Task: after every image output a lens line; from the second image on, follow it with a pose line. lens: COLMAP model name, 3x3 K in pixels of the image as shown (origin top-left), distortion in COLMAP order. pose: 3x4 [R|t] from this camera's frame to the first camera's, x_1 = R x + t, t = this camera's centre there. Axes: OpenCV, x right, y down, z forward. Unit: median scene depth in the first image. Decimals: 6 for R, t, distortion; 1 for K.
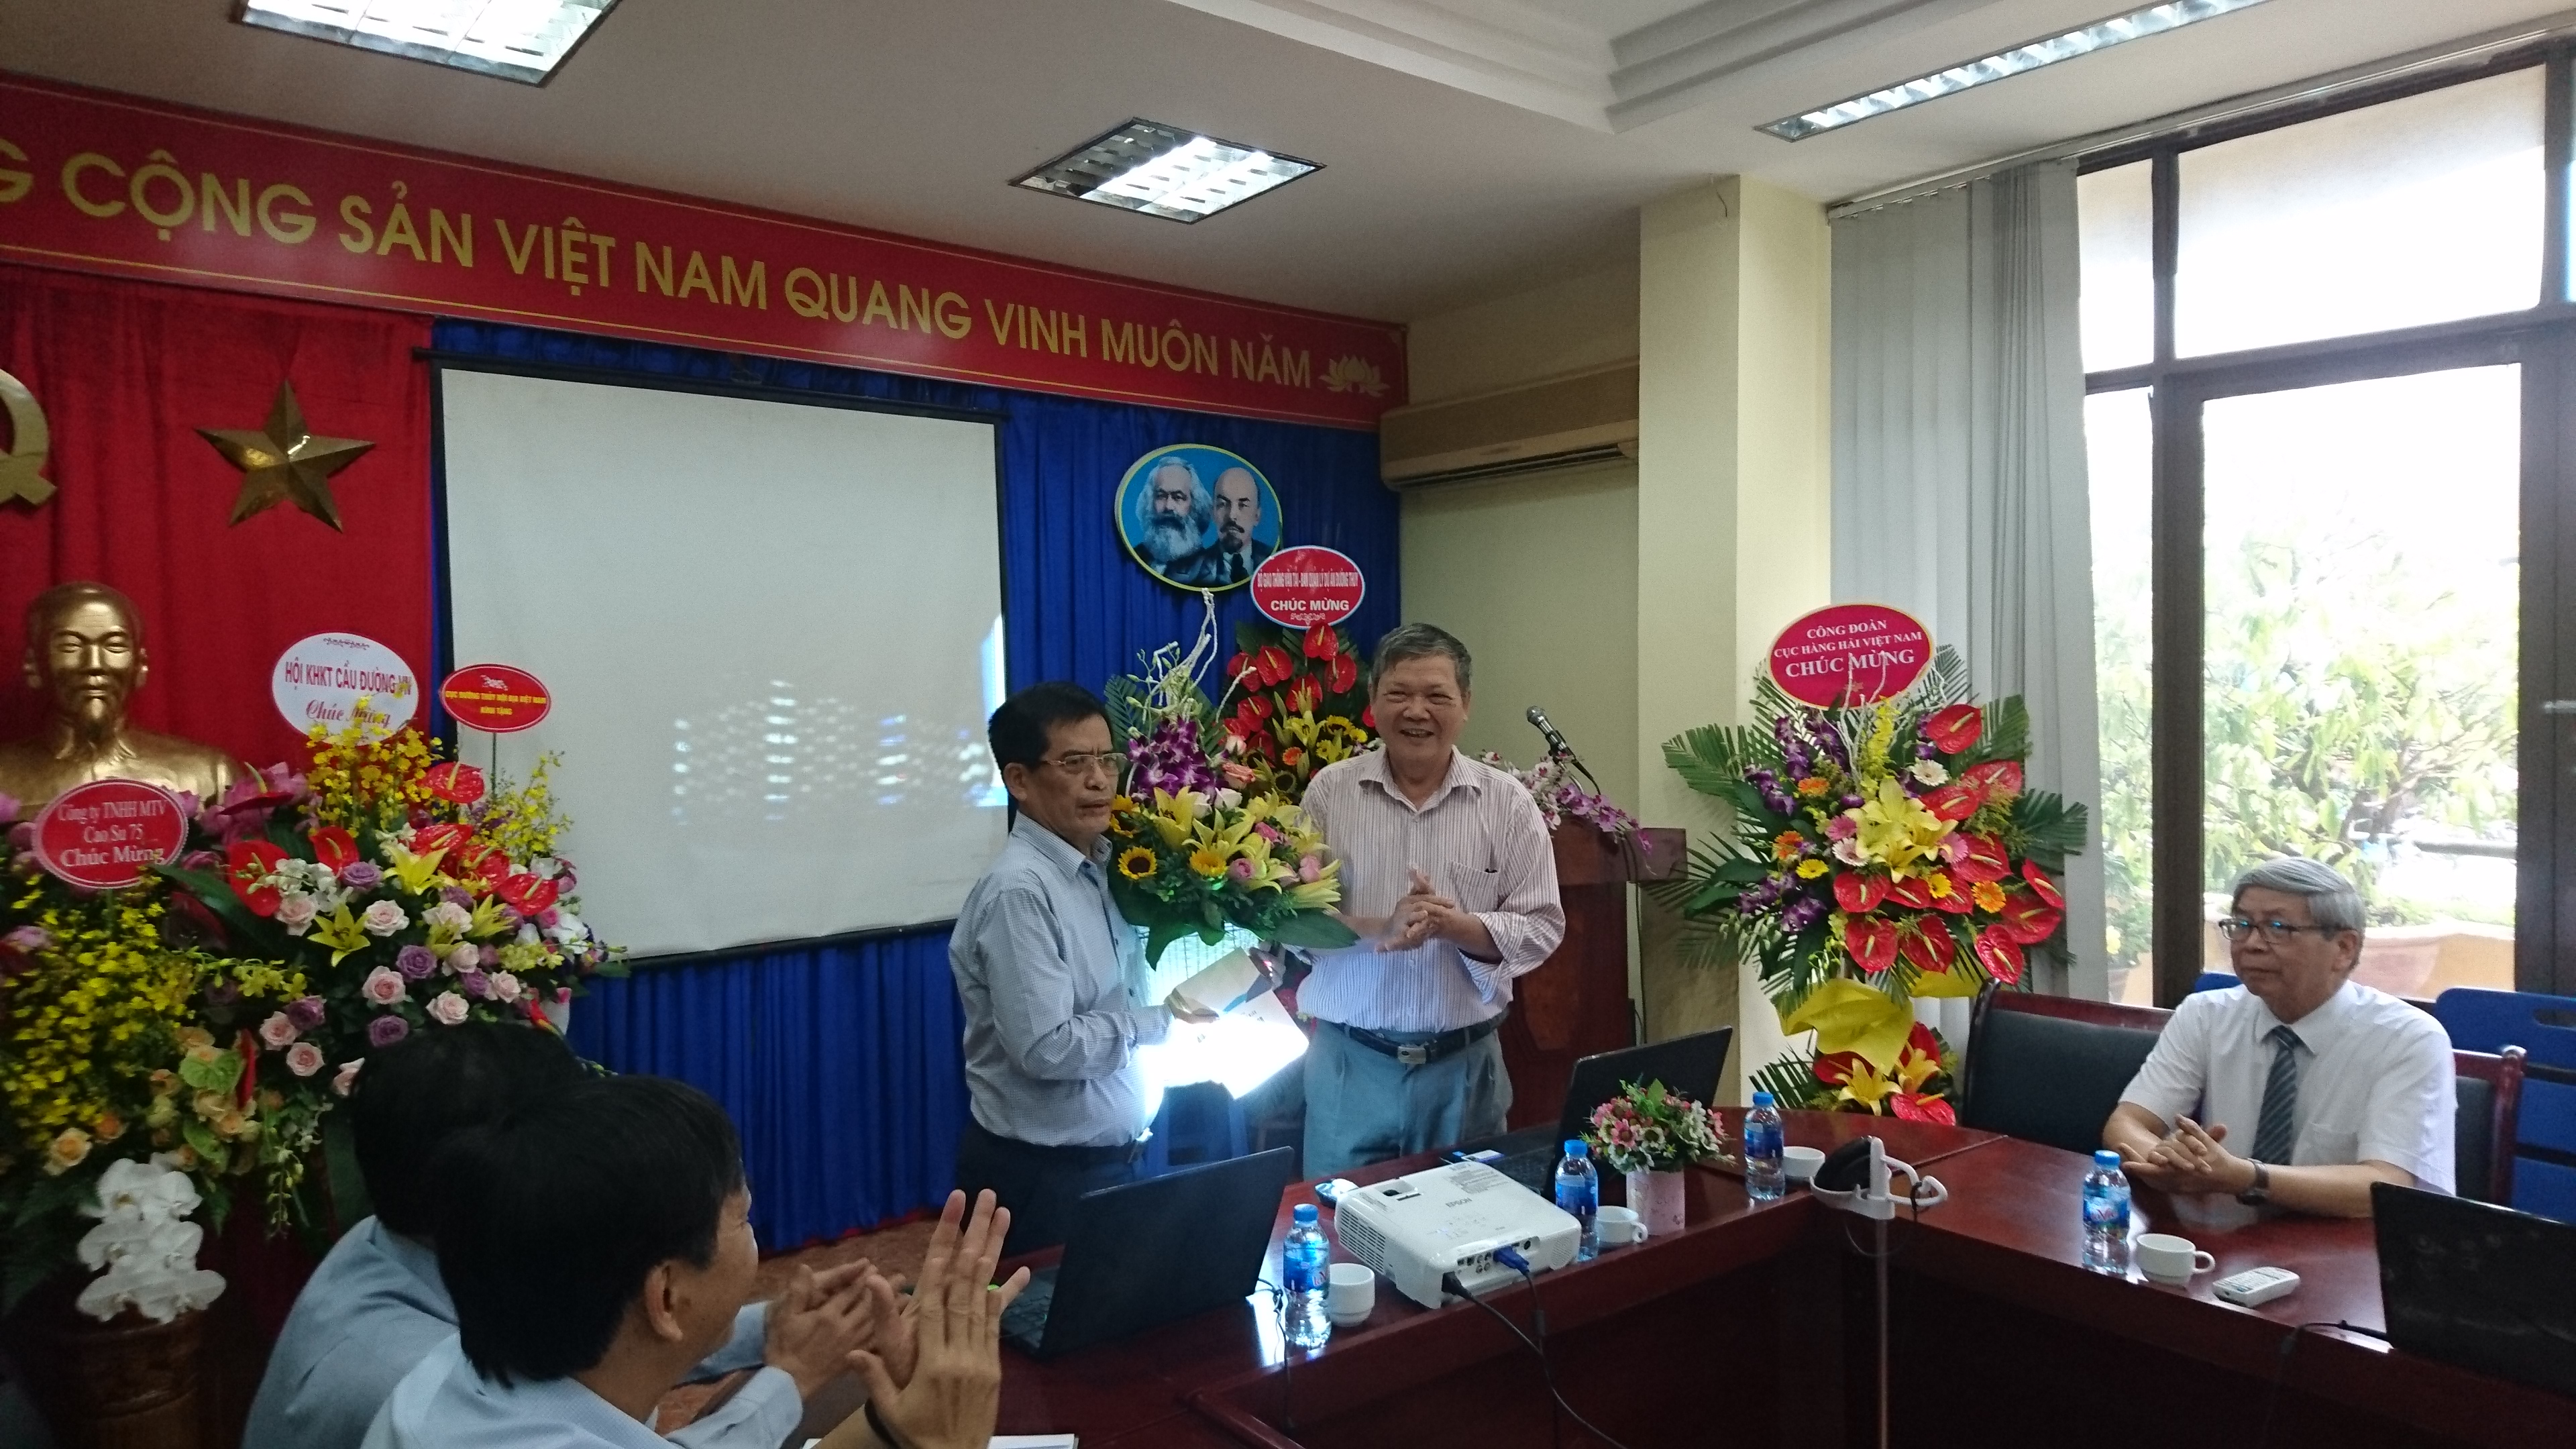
lens RADIAL K [[1603.4, 0, 1266.2], [0, 1603.4, 752.0], [0, 0, 1]] dist [0.069734, -0.099473]
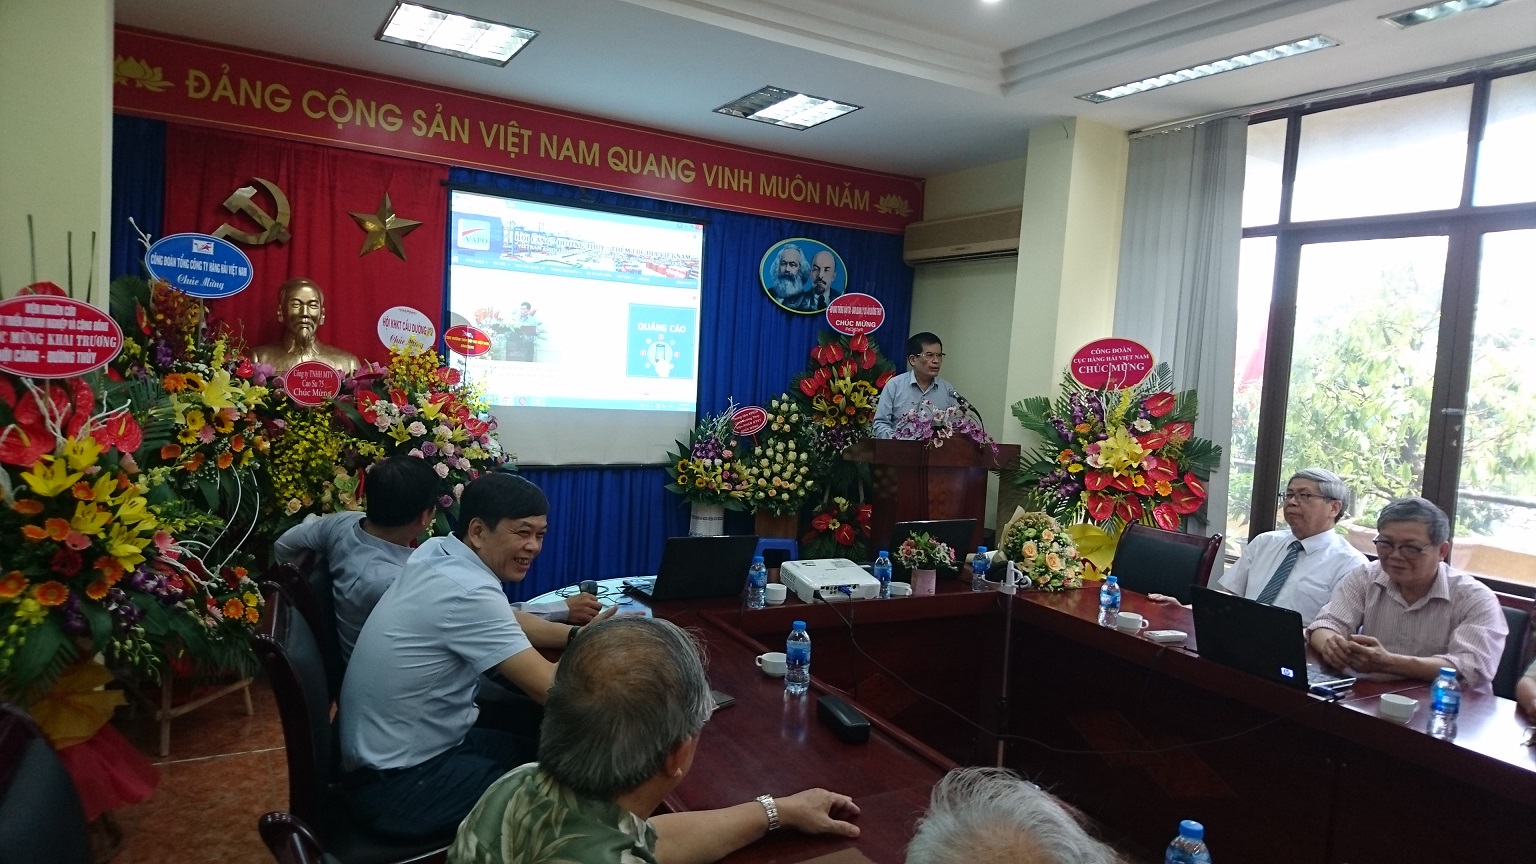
lens RADIAL K [[945.0, 0, 758.0], [0, 945.0, 444.1], [0, 0, 1]] dist [0.154634, -0.274144]
pose [[0.986654, 0.080487, -0.141550, 0.115221], [-0.075044, 0.996236, 0.043390, 0.020677], [0.144509, -0.032189, 0.988980, -0.245761]]
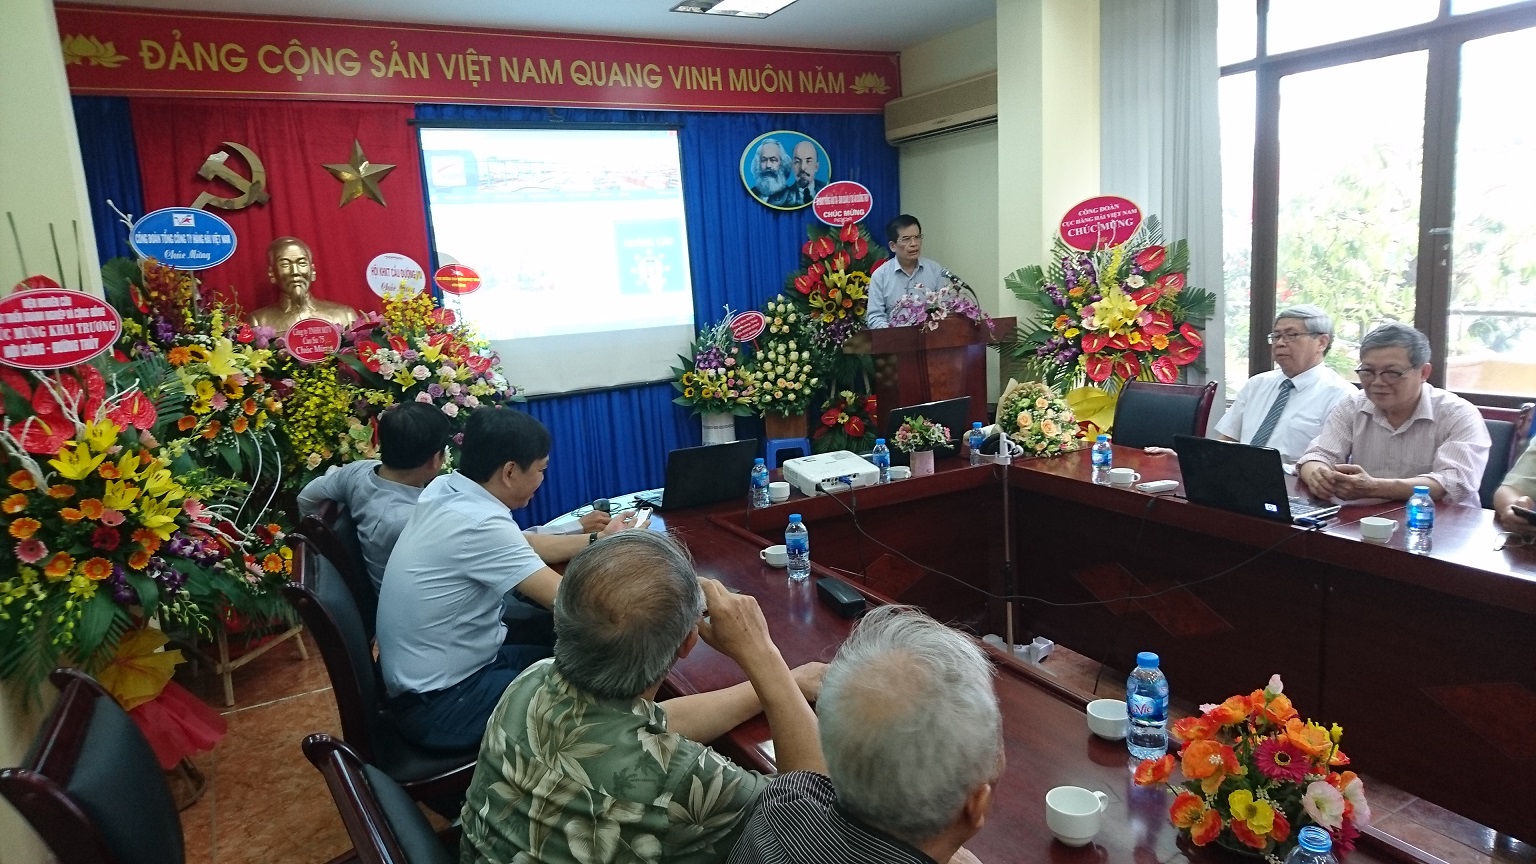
lens RADIAL K [[945.0, 0, 758.0], [0, 945.0, 444.1], [0, 0, 1]] dist [0.154634, -0.274144]
pose [[0.986327, -0.021494, -0.163390, 0.145327], [0.045592, 0.988351, 0.145203, 0.017770], [0.158365, -0.150667, 0.975818, -0.263476]]
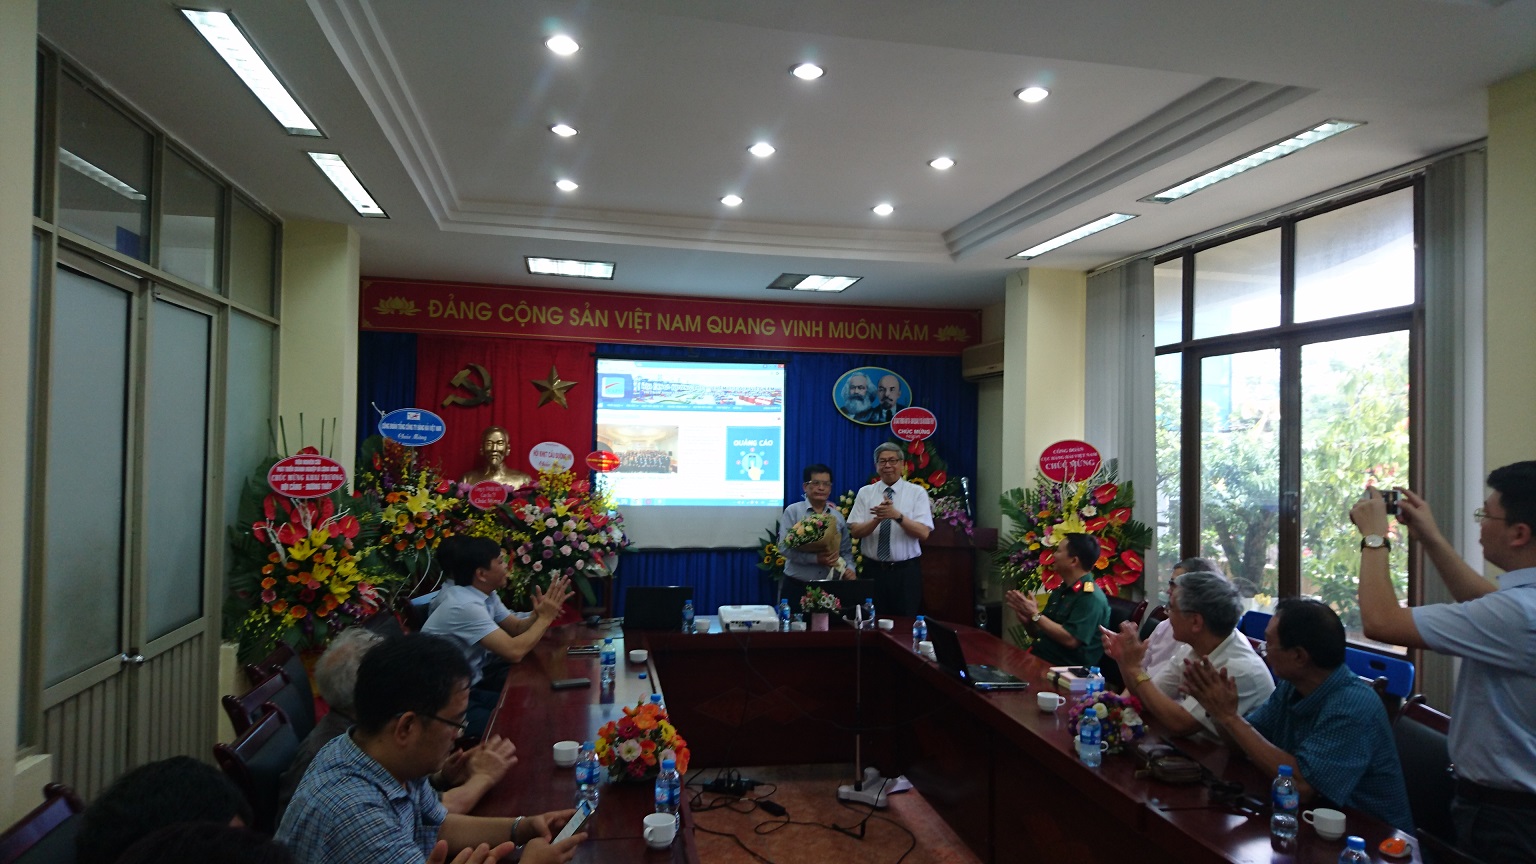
lens RADIAL K [[963.9, 0, 762.4], [0, 963.9, 433.4], [0, 0, 1]] dist [0.253298, -0.455115]
pose [[0.891222, 0.019149, -0.453163, 0.657755], [-0.046551, 0.997694, -0.049390, -0.007236], [0.451173, 0.065112, 0.890058, -0.558445]]
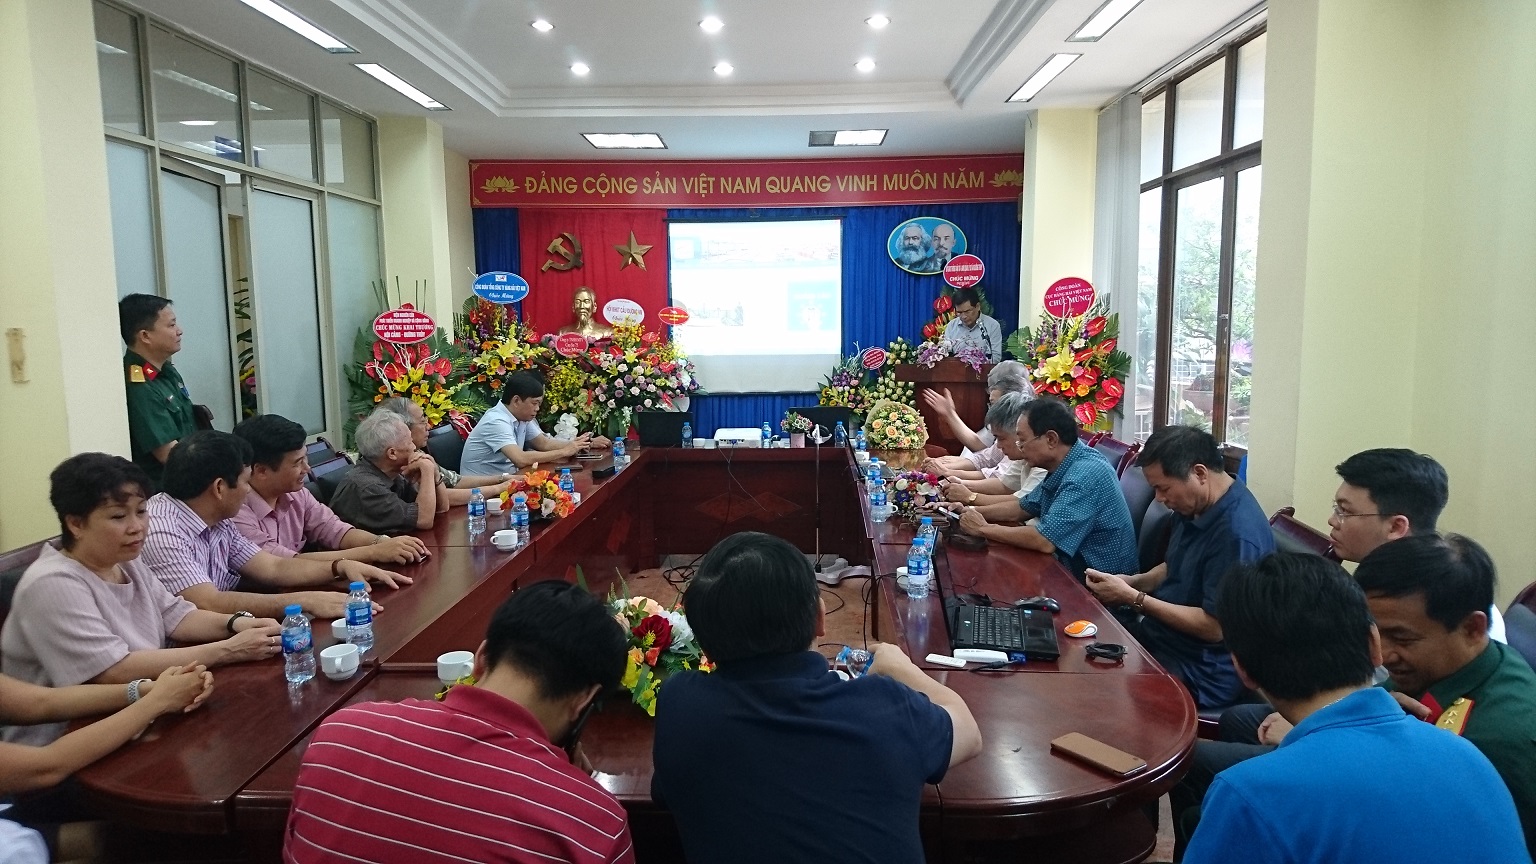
lens RADIAL K [[963.9, 0, 762.4], [0, 963.9, 433.4], [0, 0, 1]] dist [0.253298, -0.455115]
pose [[0.768067, 0.078311, -0.635563, 1.061750], [-0.023850, 0.995304, 0.093814, 0.020931], [0.639925, -0.056897, 0.766328, -0.555646]]
